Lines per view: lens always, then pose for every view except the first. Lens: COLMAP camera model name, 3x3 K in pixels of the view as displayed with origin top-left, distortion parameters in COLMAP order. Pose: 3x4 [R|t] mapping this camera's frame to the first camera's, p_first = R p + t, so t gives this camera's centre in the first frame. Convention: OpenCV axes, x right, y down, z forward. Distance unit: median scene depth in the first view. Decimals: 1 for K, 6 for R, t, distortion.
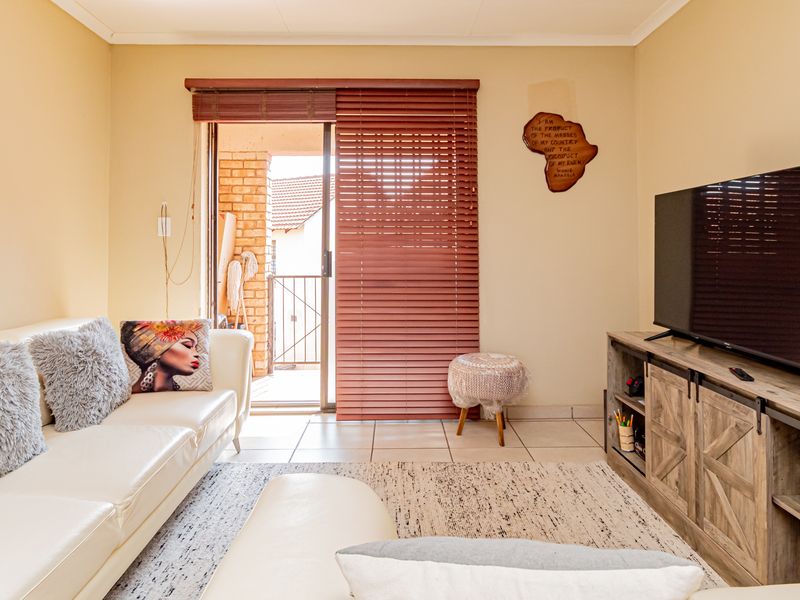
lens RADIAL K [[501.8, 0, 402.0], [0, 501.8, 240.9], [0, 0, 1]] dist [-0.001858, 0.002708]
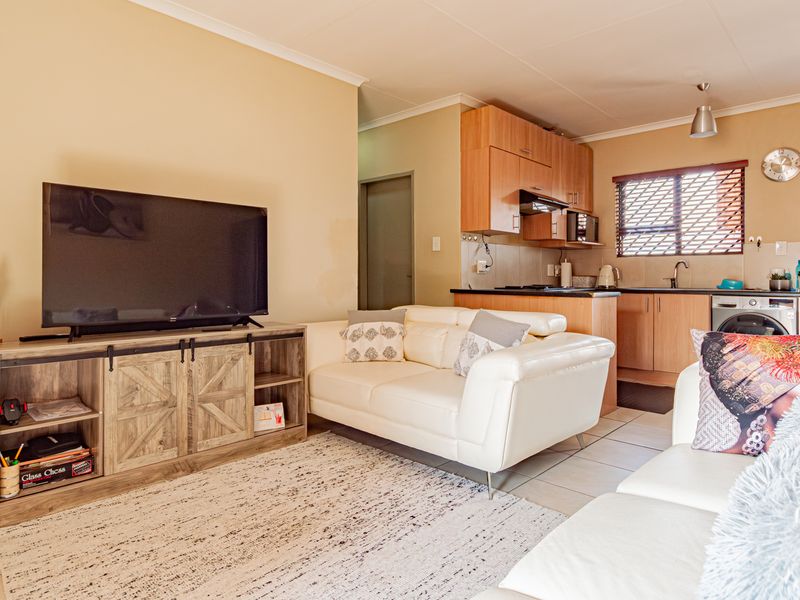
lens RADIAL K [[496.1, 0, 401.6], [0, 496.1, 278.8], [0, 0, 1]] dist [0.001332, 0.000103]
pose [[-0.708181, 0.000620, 0.706030, -0.539251], [-0.008418, 0.999921, -0.009322, 0.078910], [-0.705980, -0.012545, -0.708120, 1.121440]]
